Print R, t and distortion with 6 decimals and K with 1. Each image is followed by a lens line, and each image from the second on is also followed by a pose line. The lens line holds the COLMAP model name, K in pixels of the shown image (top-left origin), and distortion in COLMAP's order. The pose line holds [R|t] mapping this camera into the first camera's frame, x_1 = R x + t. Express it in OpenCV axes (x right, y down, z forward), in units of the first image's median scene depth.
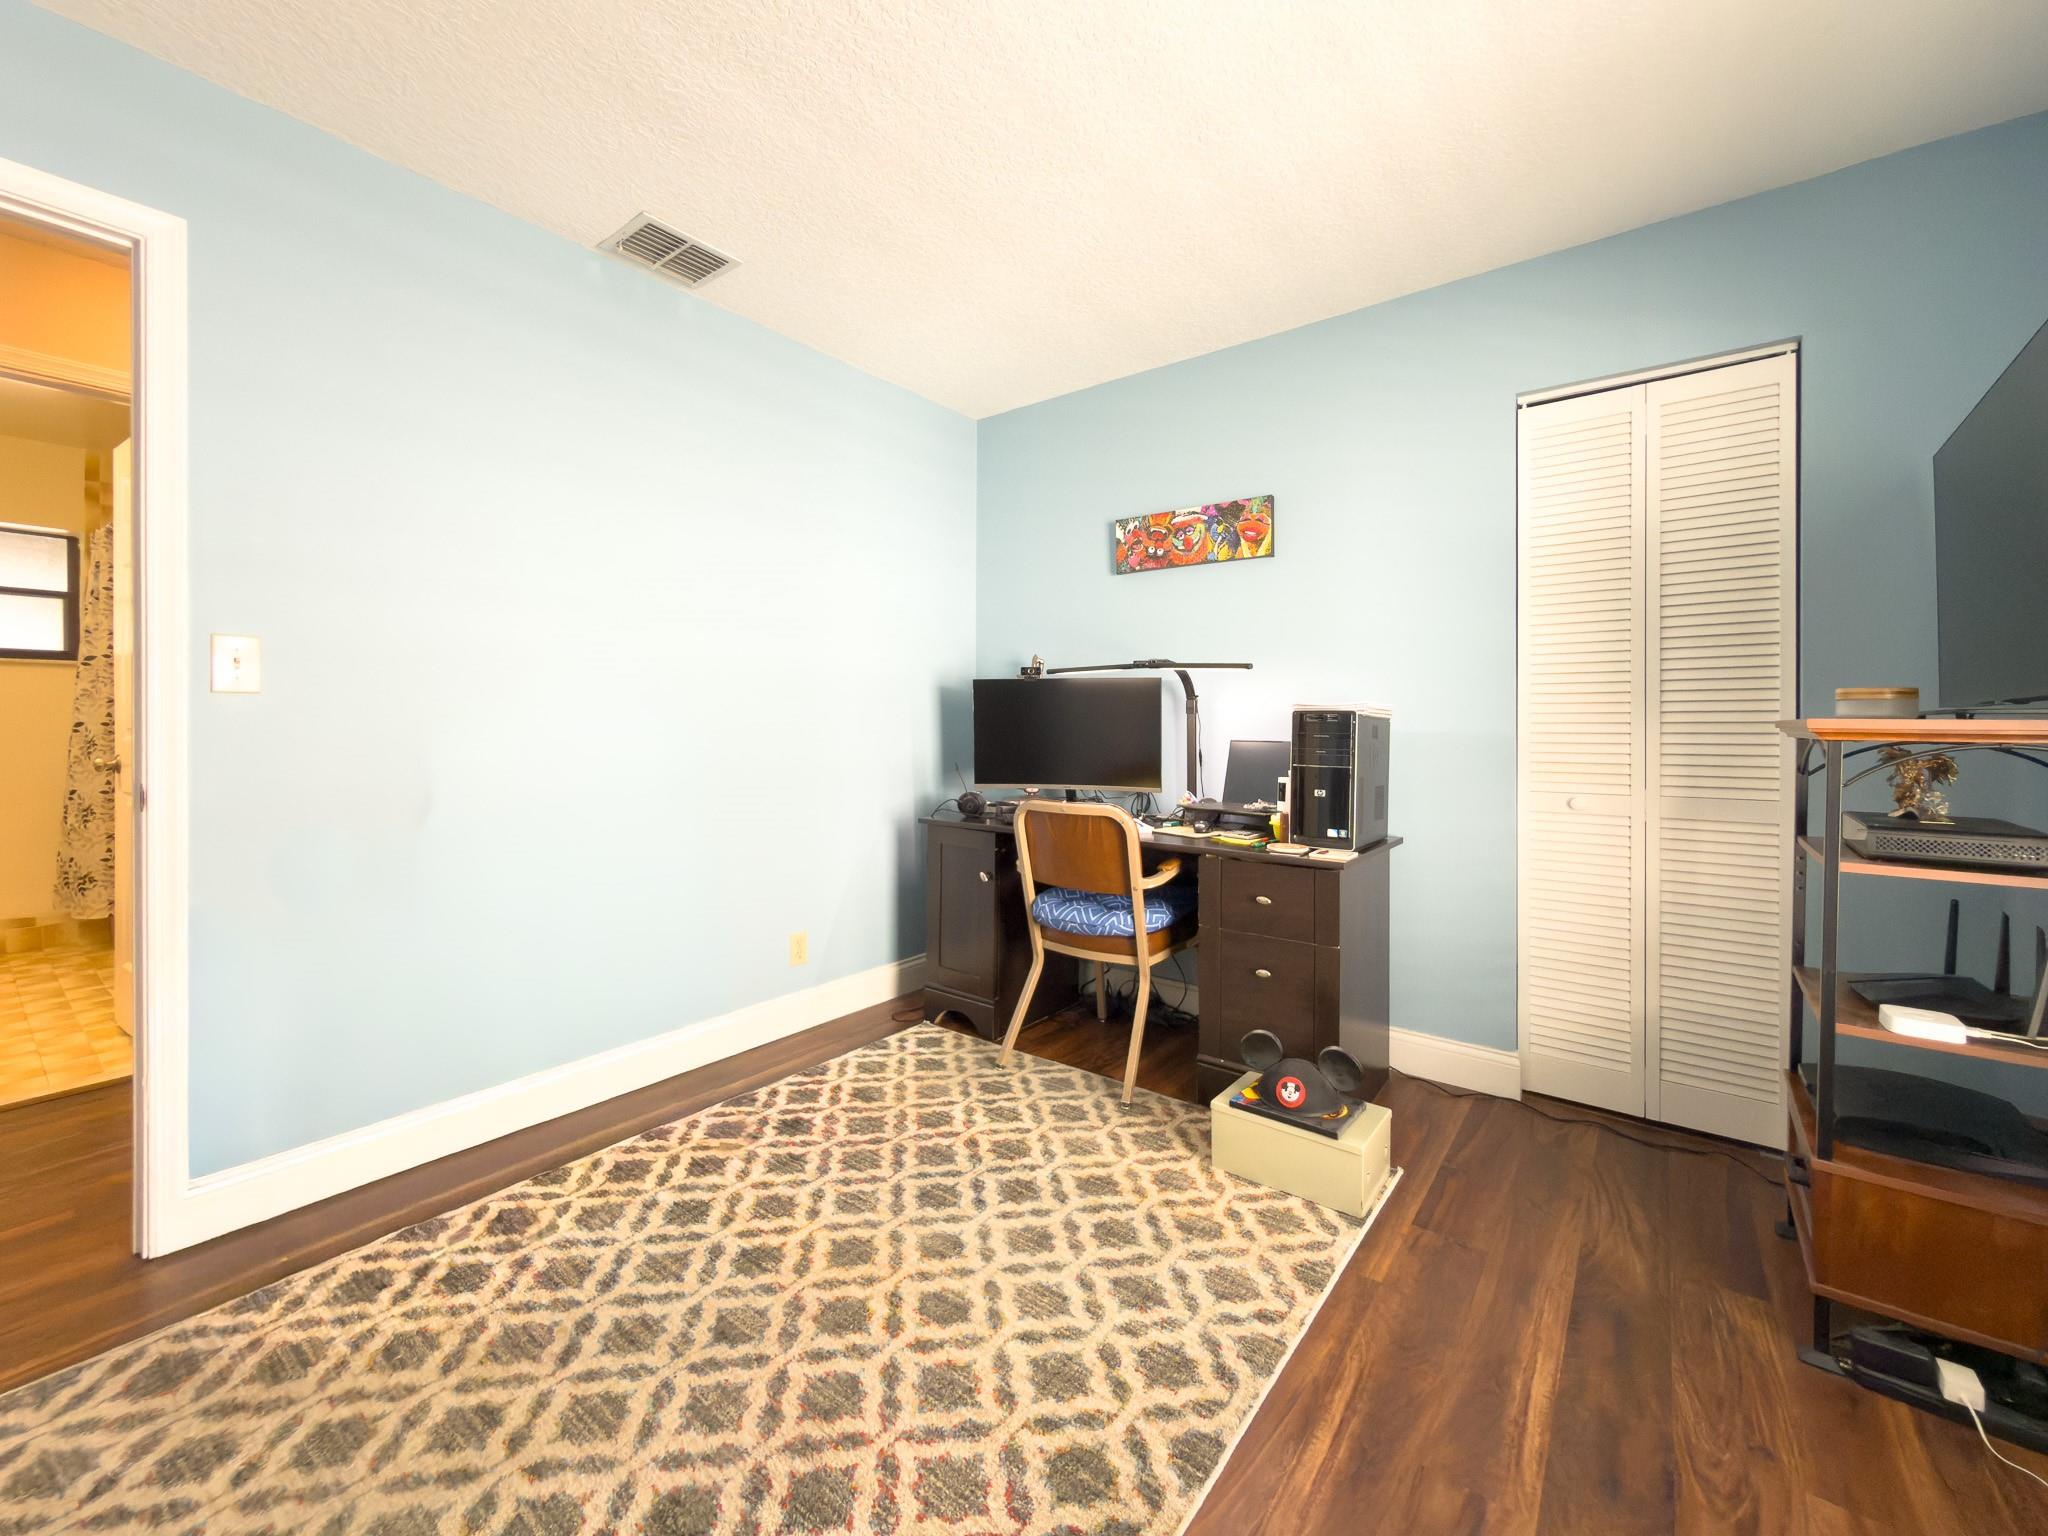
lens RADIAL K [[838.8, 0, 1006.5], [0, 838.8, 736.1], [0, 0, 1]] dist [0.000016, -0.000301]
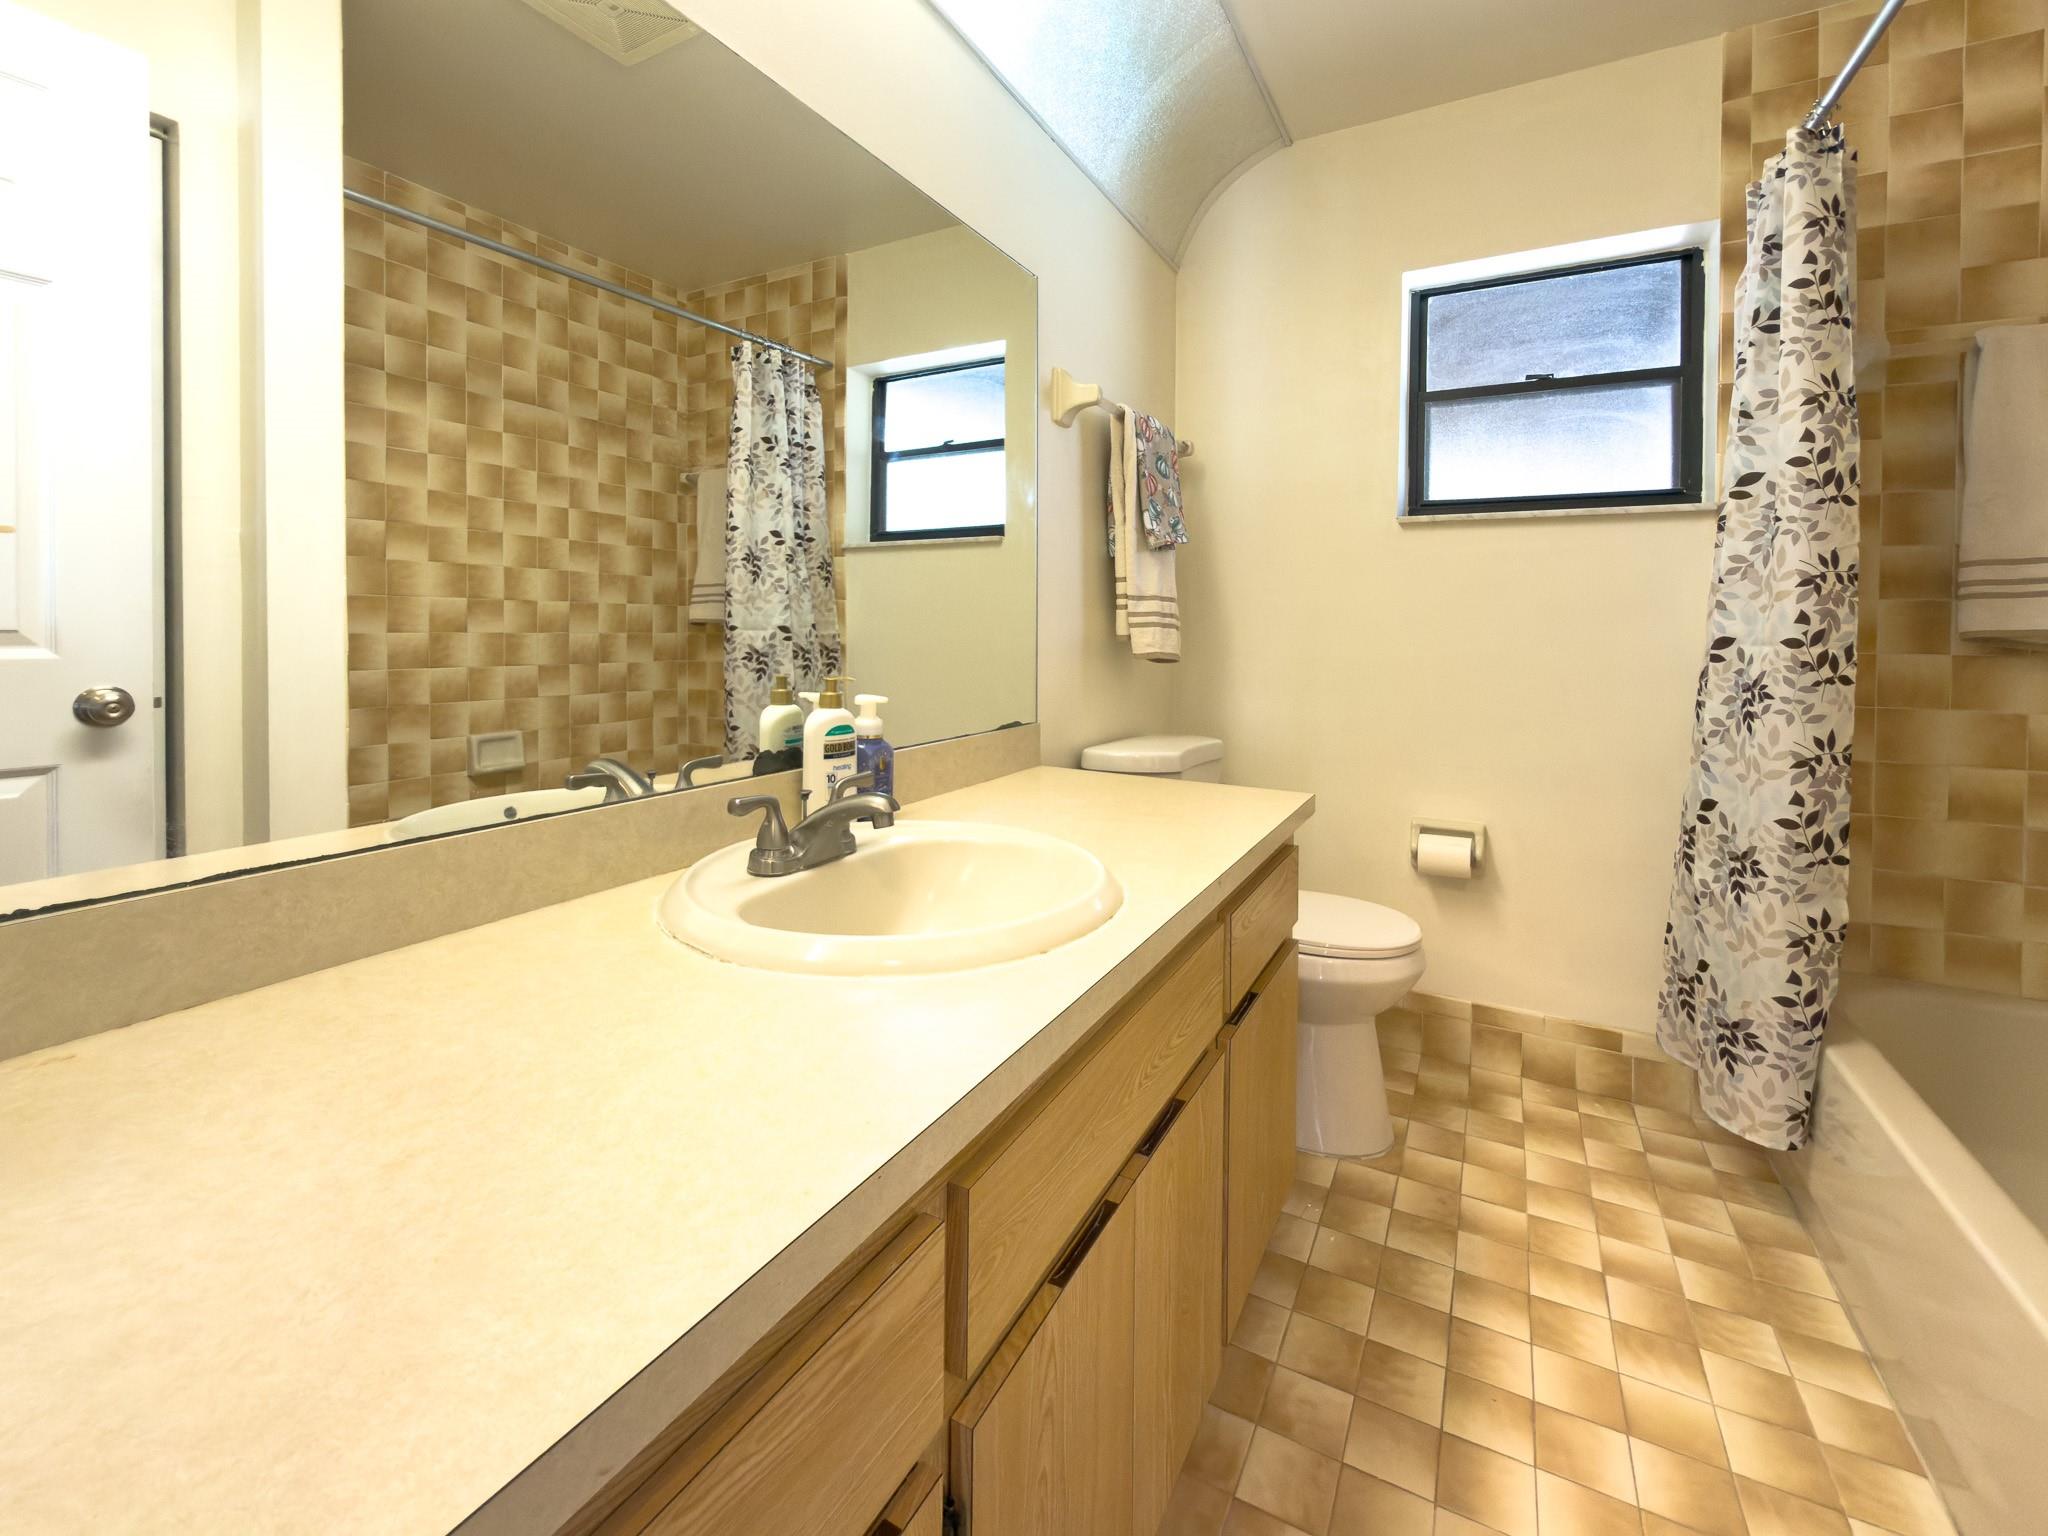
lens RADIAL K [[838.8, 0, 1041.4], [0, 838.8, 628.3], [0, 0, 1]] dist [0.000016, -0.000301]
pose [[0.159707, 0.007865, -0.987133, -0.744863], [-0.013102, 0.999897, 0.005847, -0.018914], [0.987077, 0.012000, 0.159794, 0.596151]]
